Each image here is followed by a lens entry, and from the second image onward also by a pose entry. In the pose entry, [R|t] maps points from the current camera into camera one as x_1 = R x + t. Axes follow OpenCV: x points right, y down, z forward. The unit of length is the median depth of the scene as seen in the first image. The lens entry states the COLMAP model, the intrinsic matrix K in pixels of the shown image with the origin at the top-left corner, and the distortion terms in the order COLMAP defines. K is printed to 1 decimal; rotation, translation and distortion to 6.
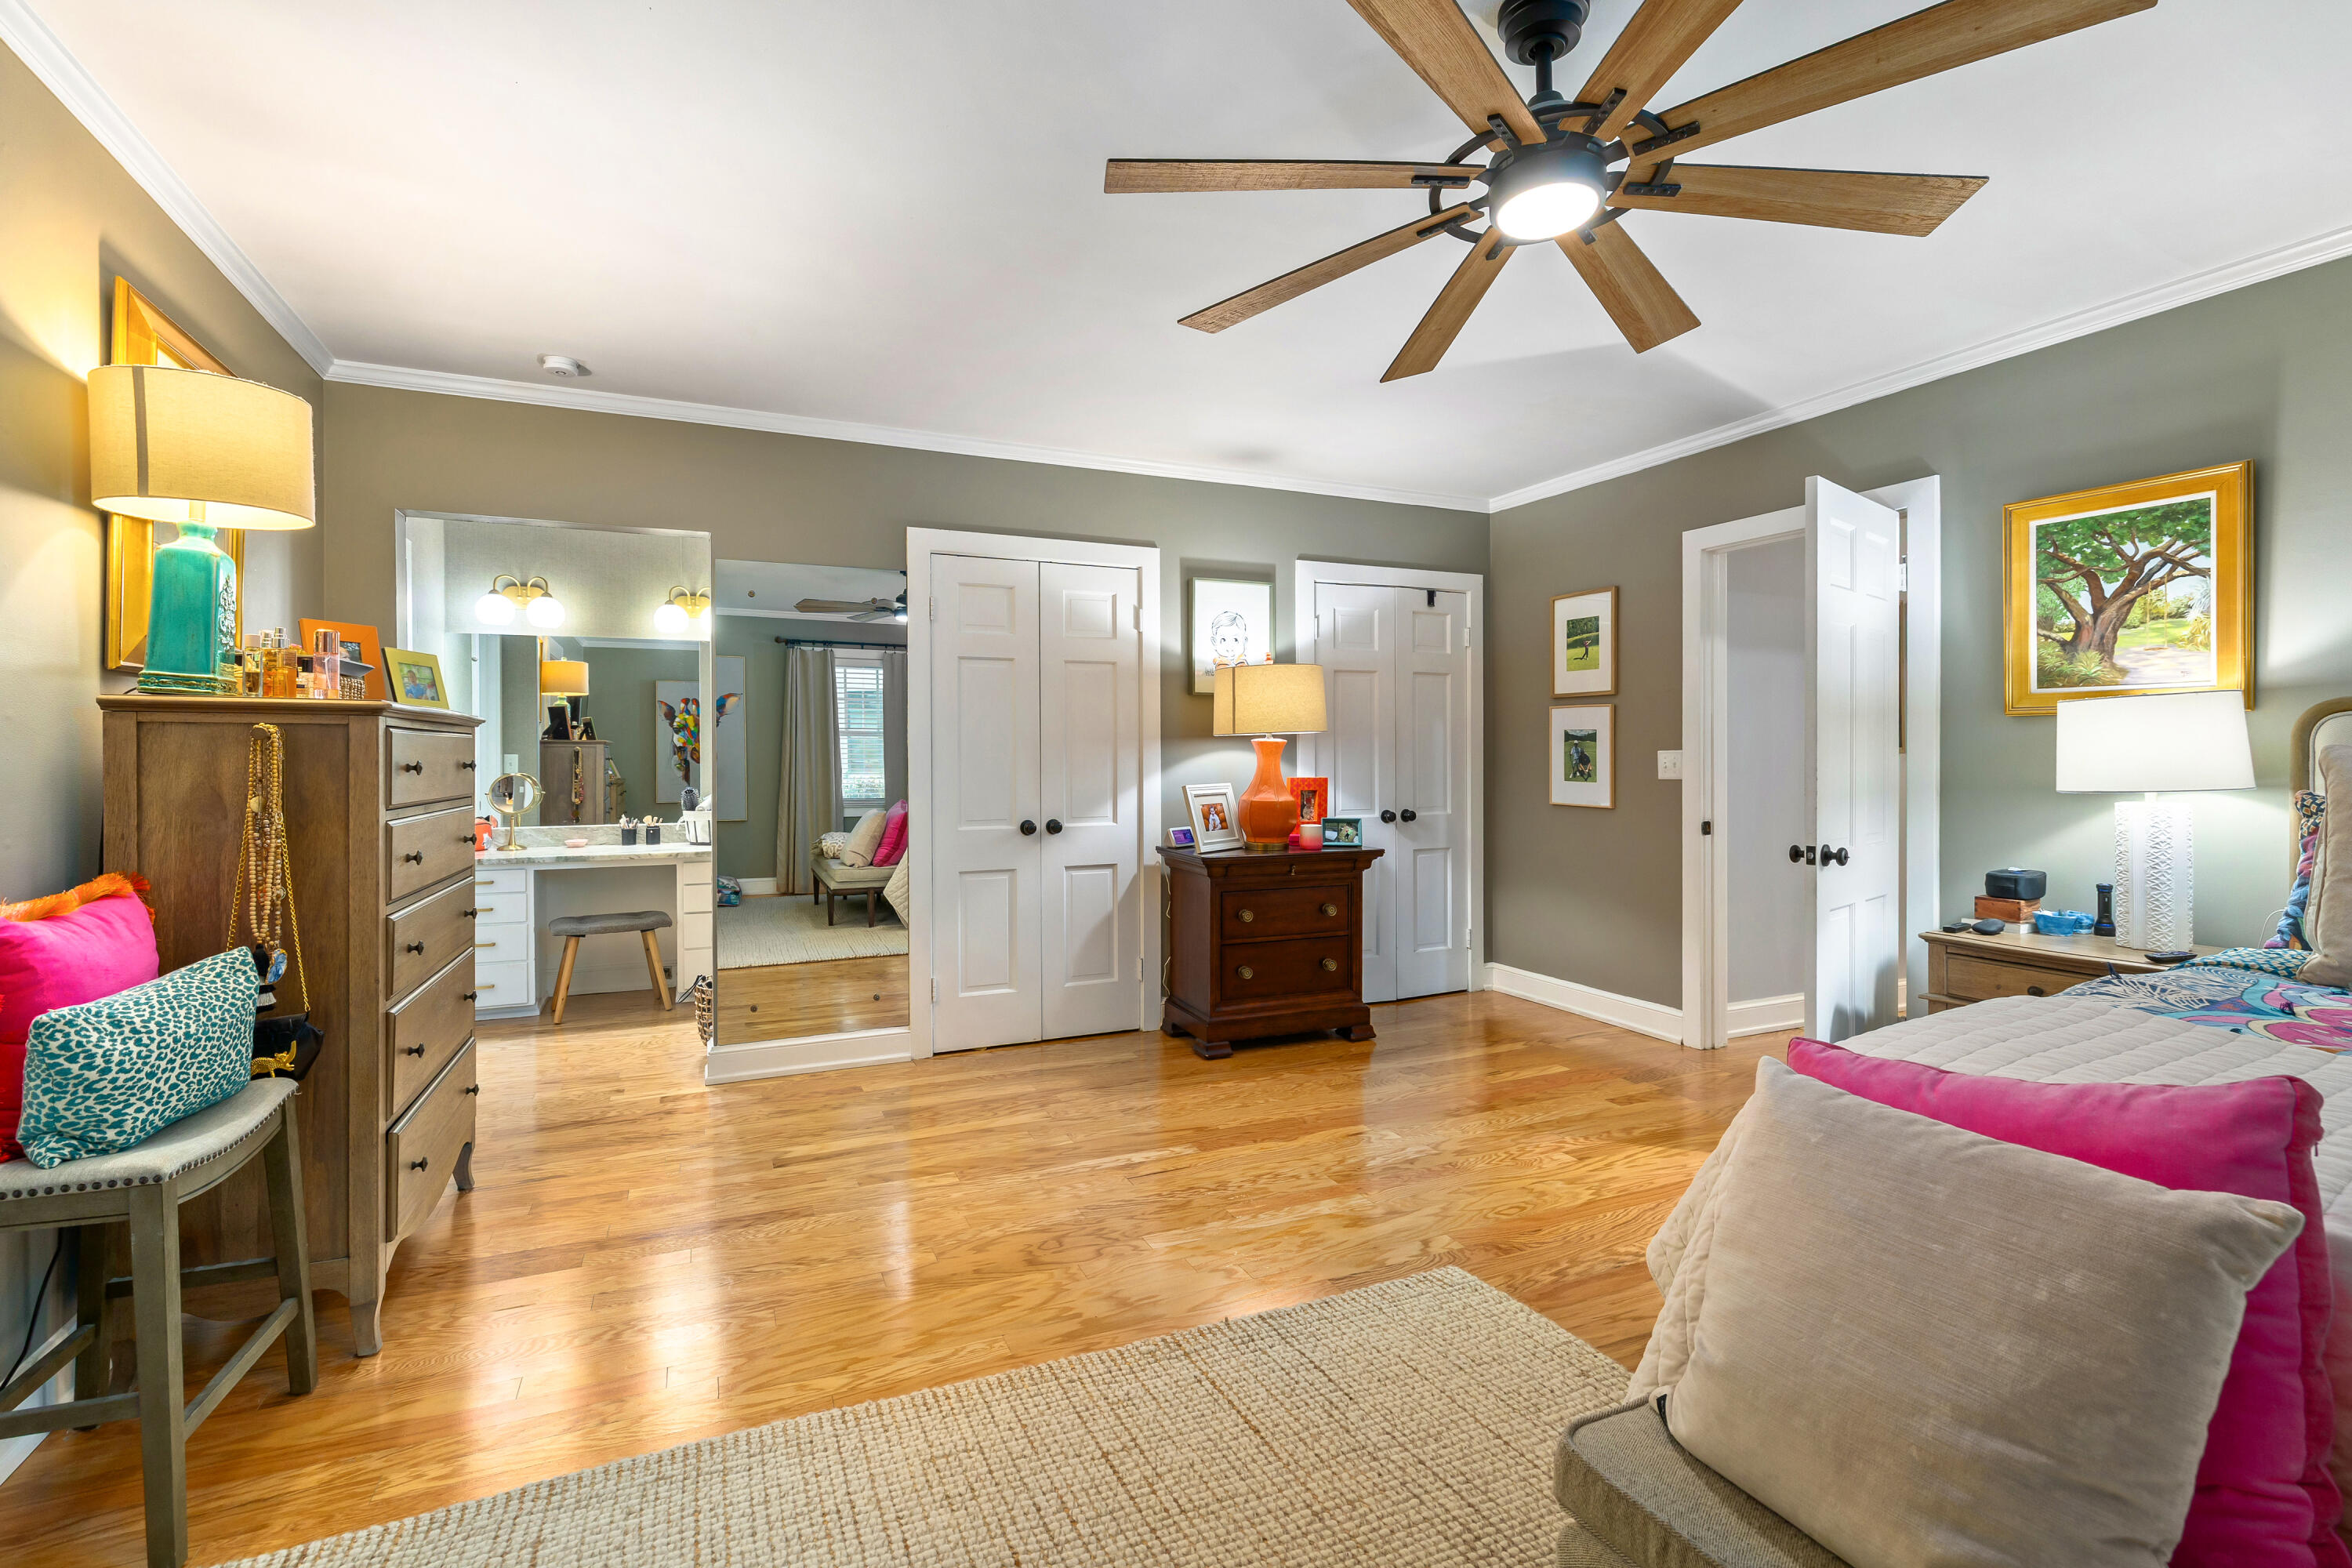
lens RADIAL K [[1016.3, 0, 1157.1], [0, 1016.3, 766.0], [0, 0, 1]] dist [-0.001978, -0.000600]
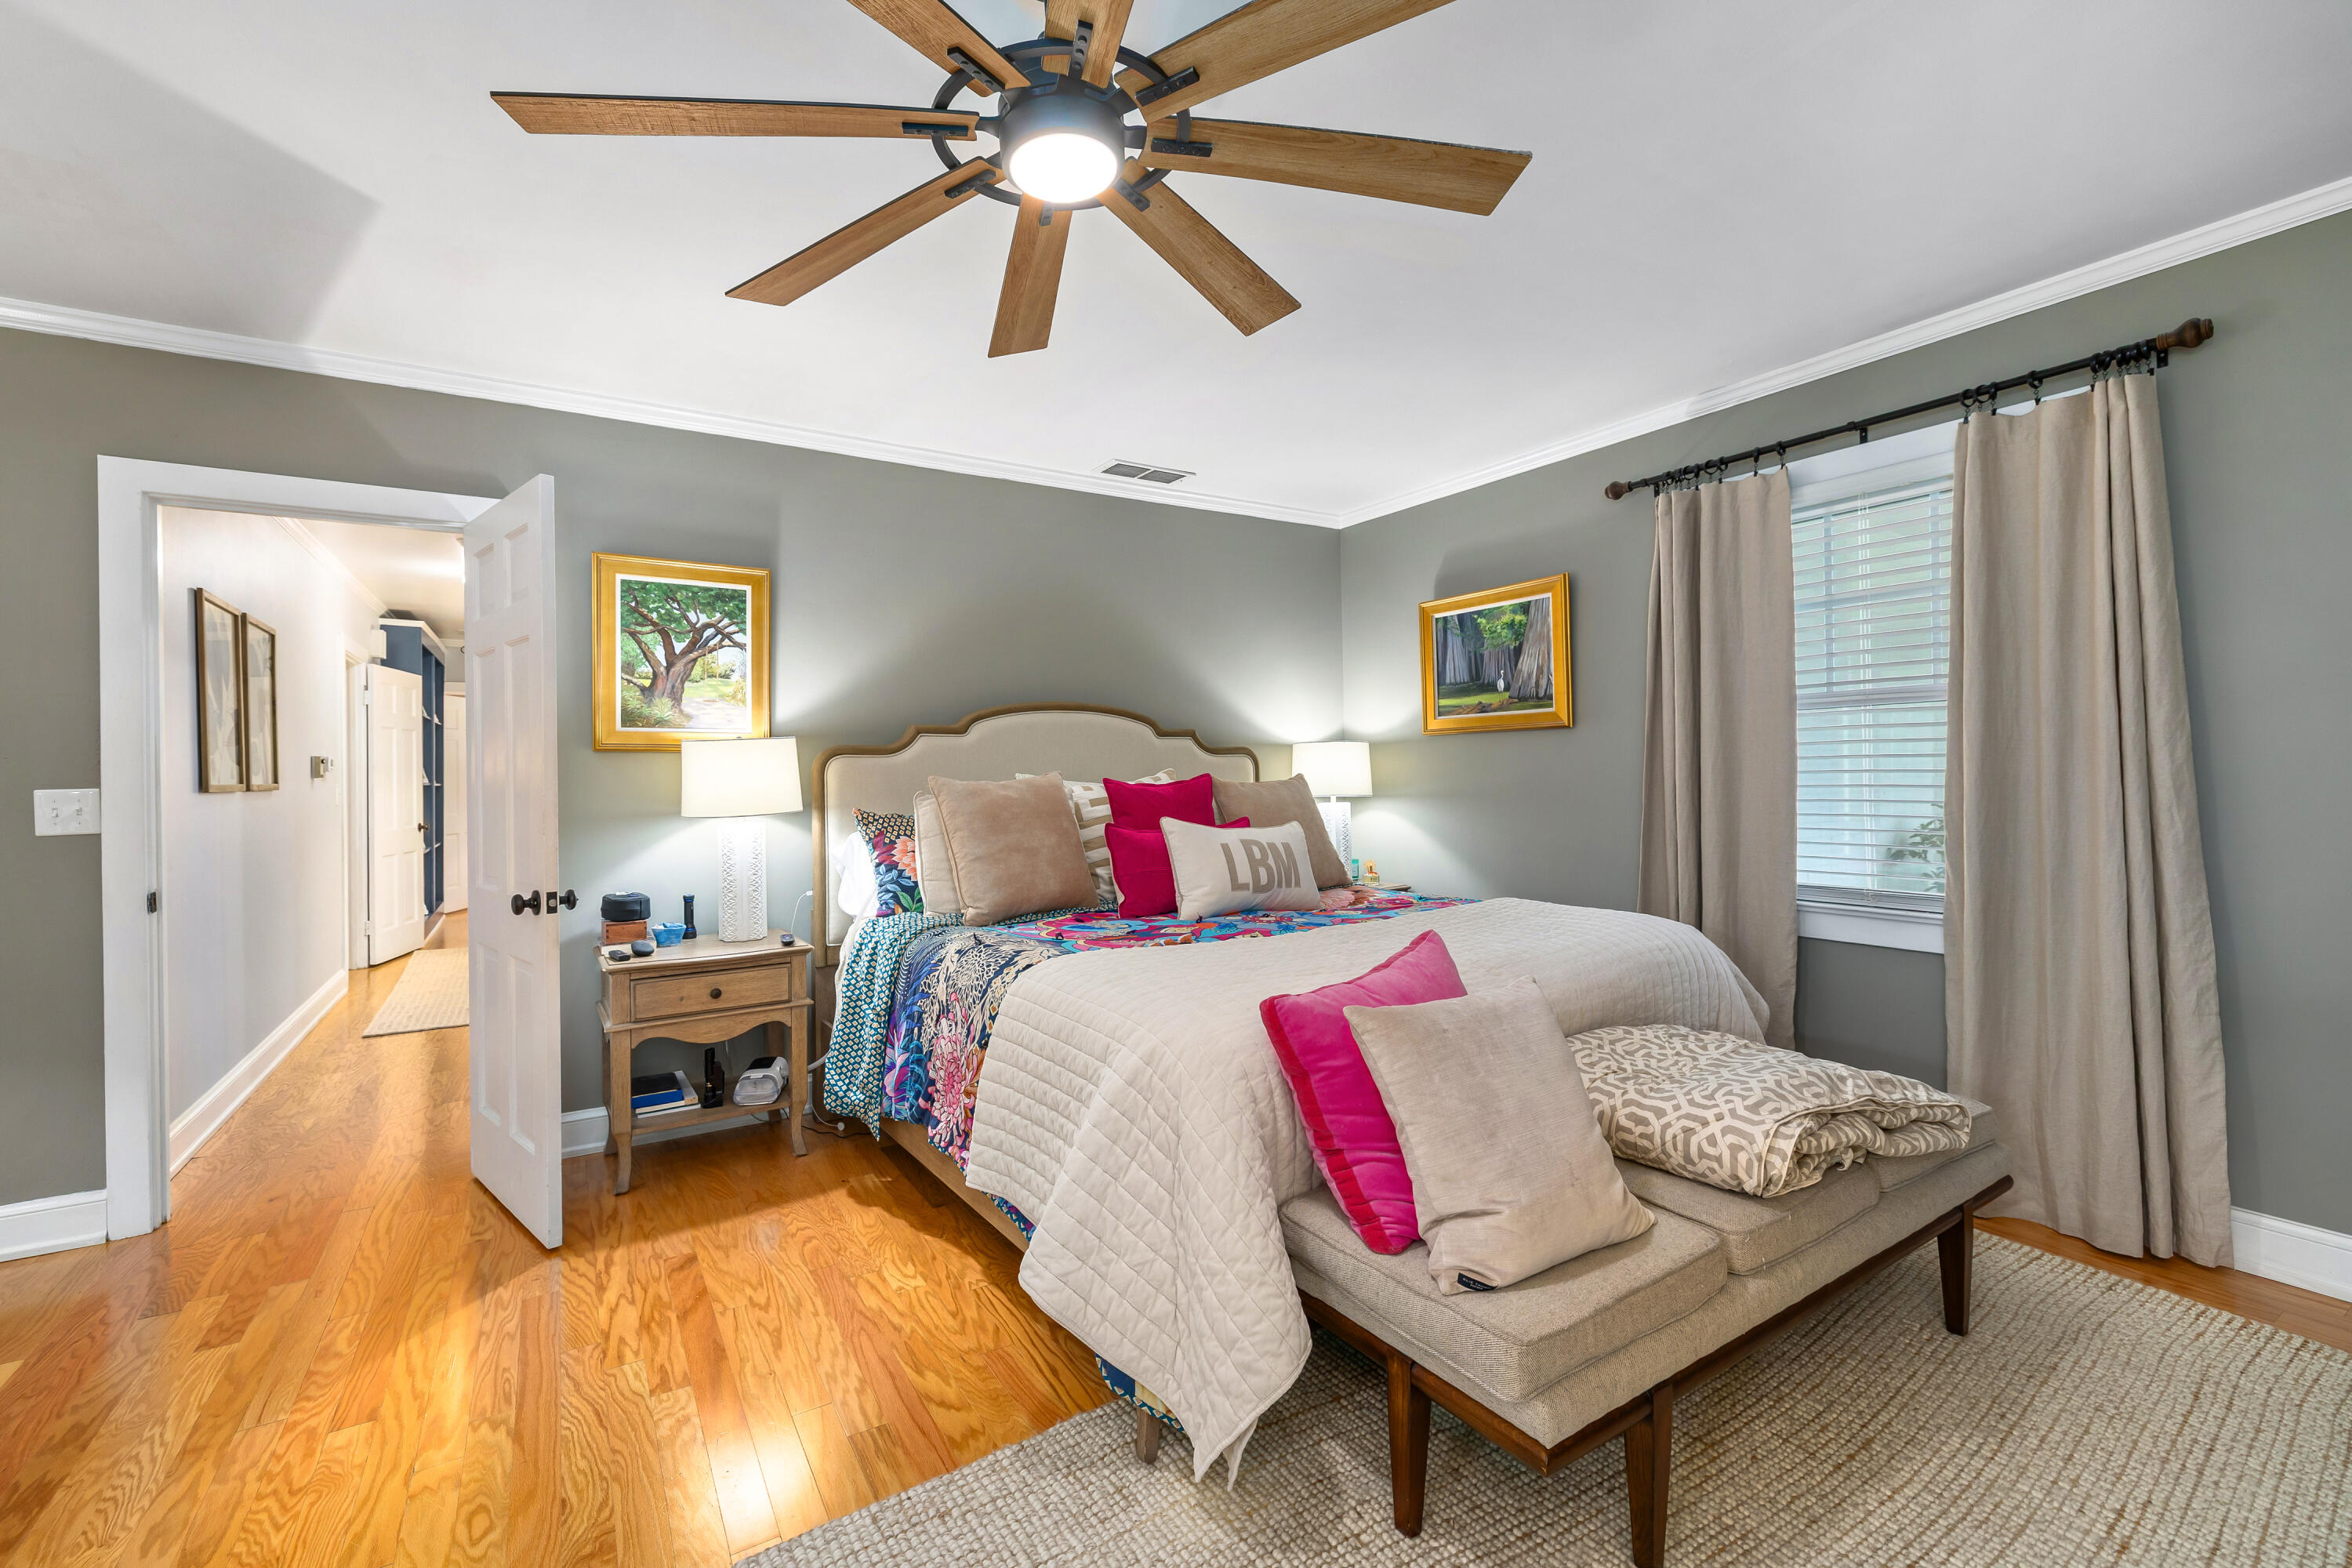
lens RADIAL K [[993.5, 0, 1131.7], [0, 993.5, 775.7], [0, 0, 1]] dist [0.001737, 0.000242]
pose [[-0.106038, 0.002628, 0.994359, -0.276235], [0.026086, 0.999660, 0.000140, -0.010032], [-0.994020, 0.025953, -0.106070, 0.597739]]
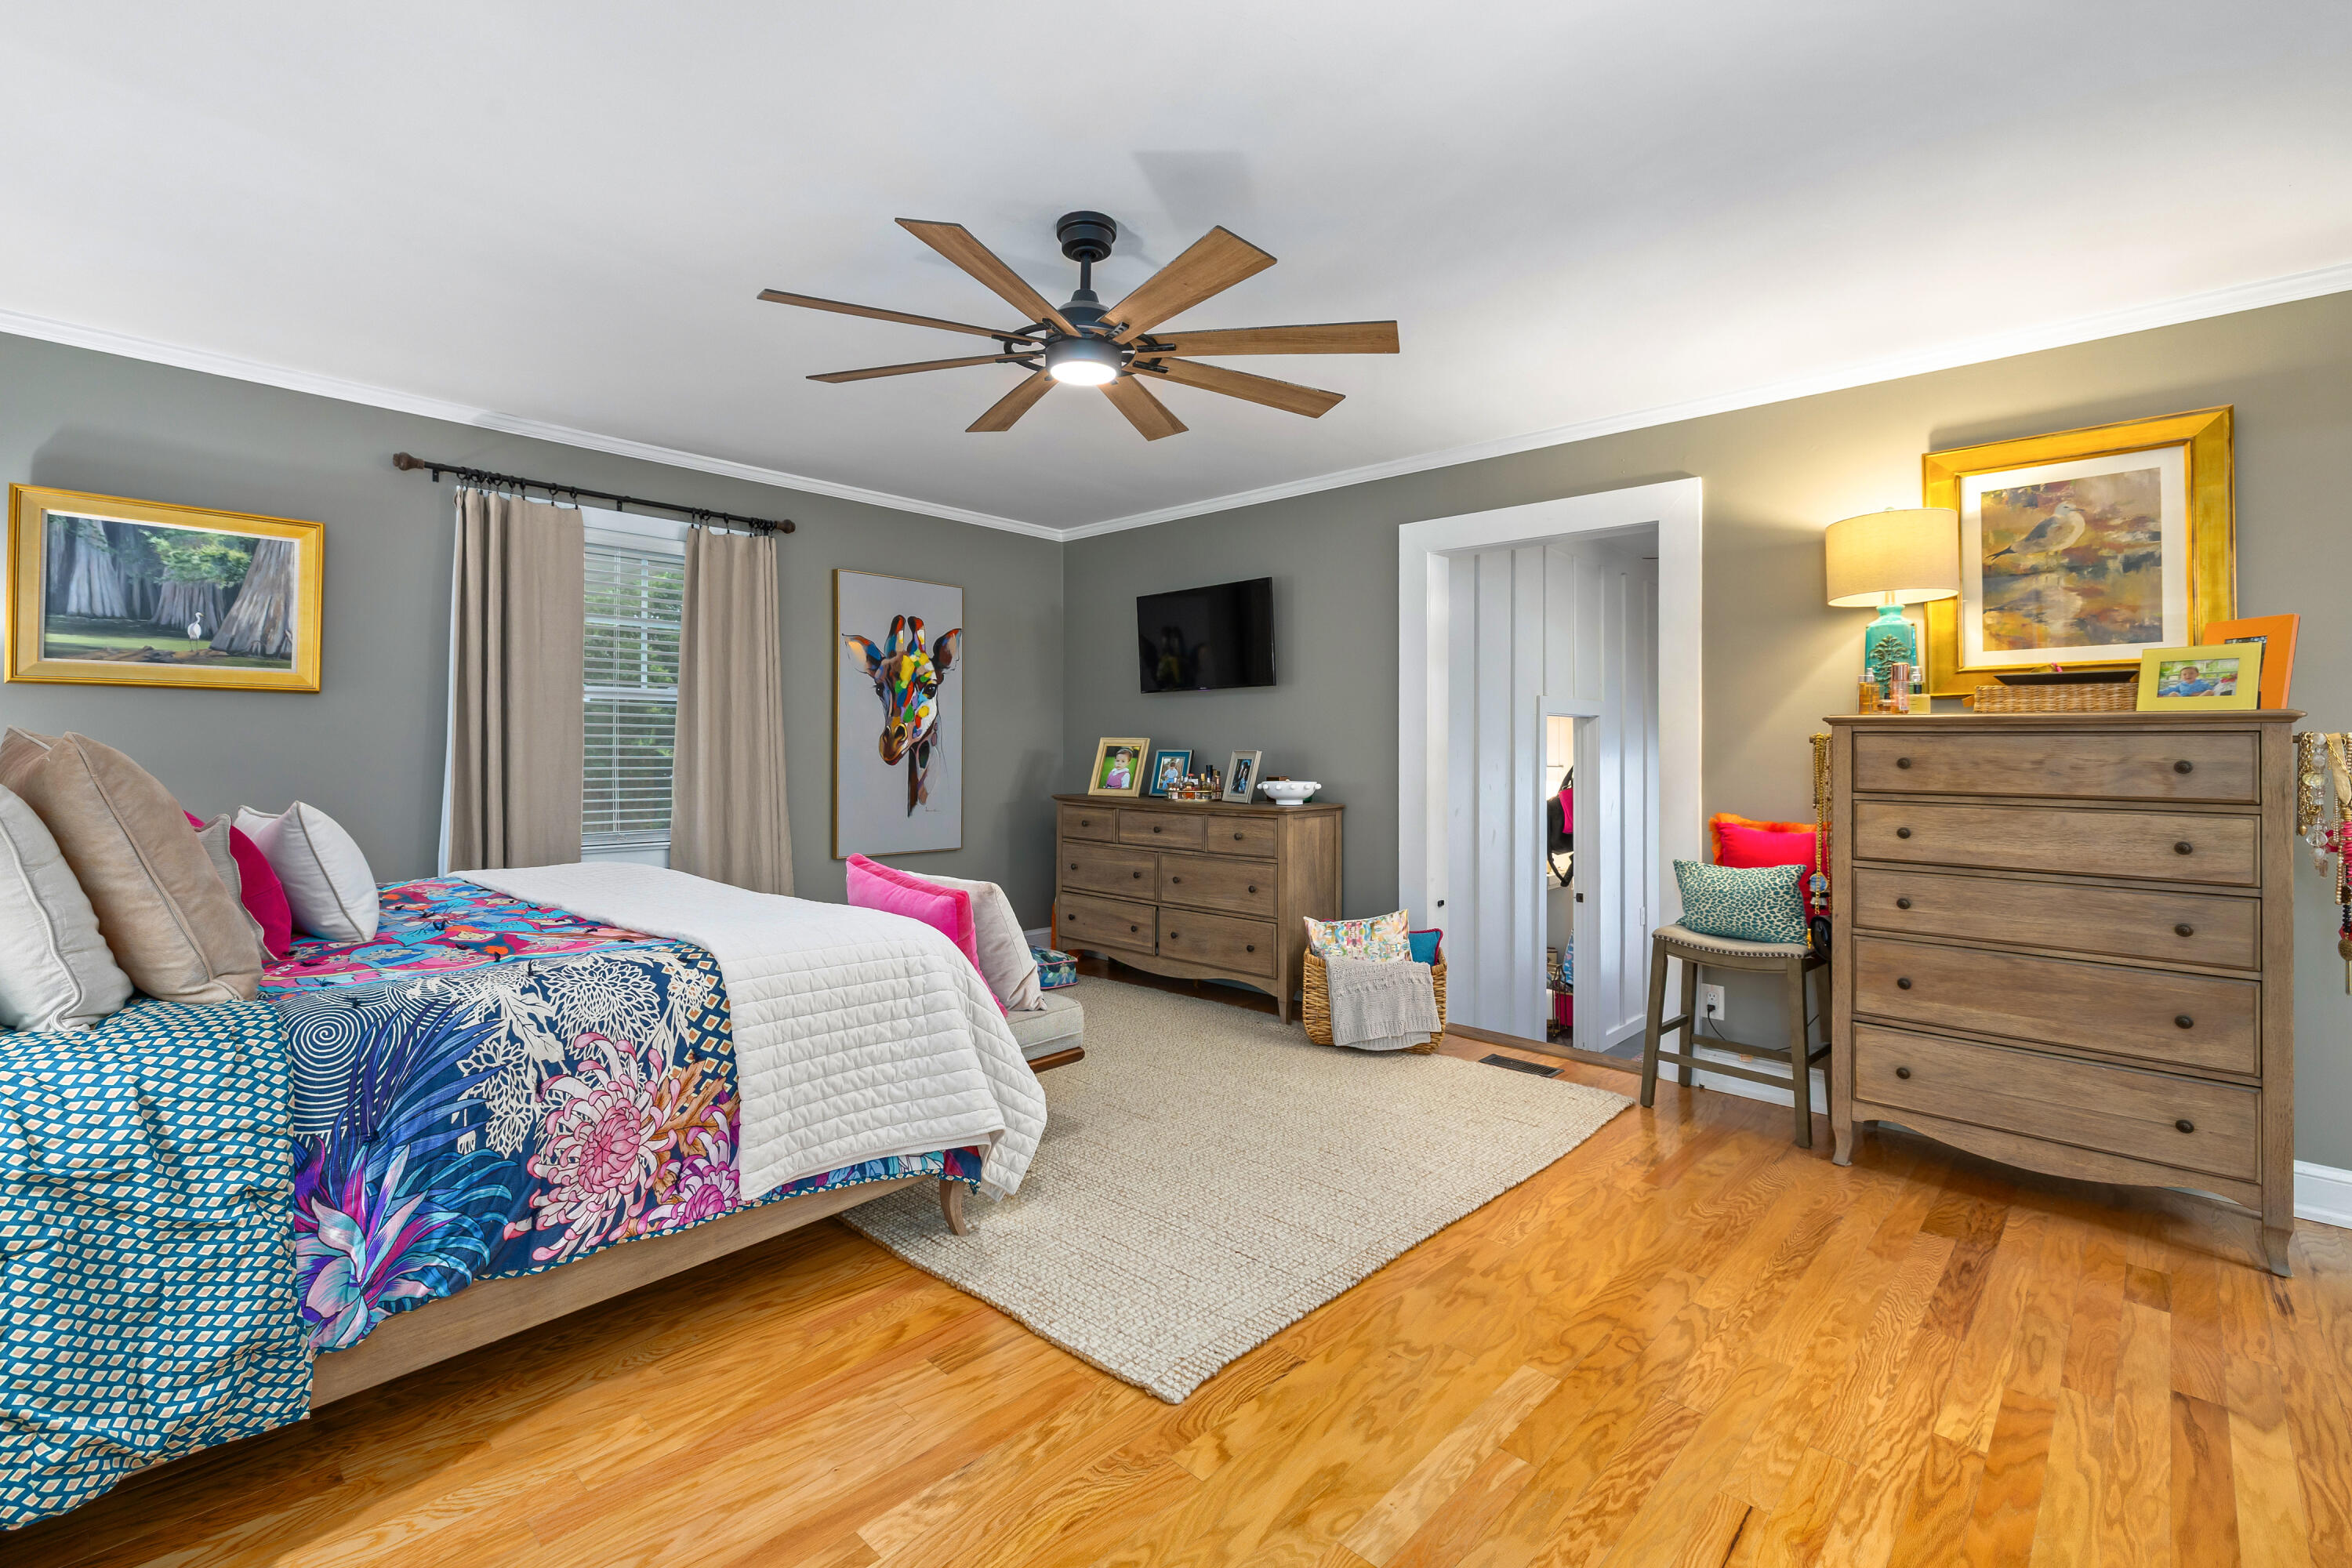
lens RADIAL K [[1084.6, 0, 1129.6], [0, 1084.6, 734.3], [0, 0, 1]] dist [-0.001610, -0.000077]
pose [[-0.929771, -0.008551, -0.368038, 0.509661], [-0.009712, 0.999952, 0.001303, -0.019906], [0.368009, 0.004786, -0.929810, 1.409537]]
